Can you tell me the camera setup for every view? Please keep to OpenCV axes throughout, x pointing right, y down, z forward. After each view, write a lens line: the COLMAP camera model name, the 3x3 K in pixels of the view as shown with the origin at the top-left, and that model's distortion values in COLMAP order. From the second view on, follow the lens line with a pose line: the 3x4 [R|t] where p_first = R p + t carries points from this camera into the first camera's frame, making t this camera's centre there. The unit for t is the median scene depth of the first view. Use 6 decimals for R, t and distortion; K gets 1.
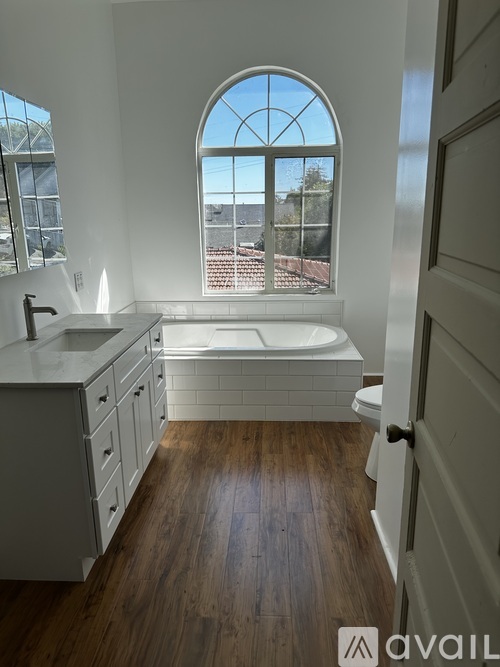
lens RADIAL K [[461.7, 0, 250.0], [0, 461.7, 333.5], [0, 0, 1]] dist [0.002655, -0.084313]
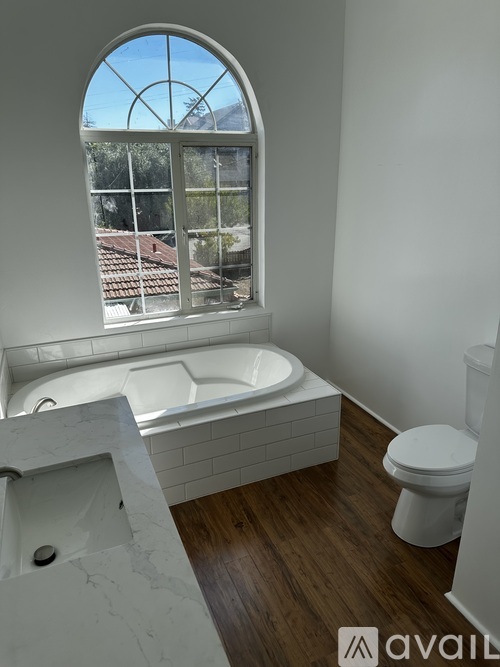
lens RADIAL K [[462.4, 0, 251.6], [0, 462.4, 318.5], [0, 0, 1]] dist [0.047963, -0.083121]
pose [[0.895129, -0.124168, 0.428167, -0.222071], [0.099695, 0.991860, 0.079215, -0.141103], [-0.434517, -0.028222, 0.900221, 0.222852]]
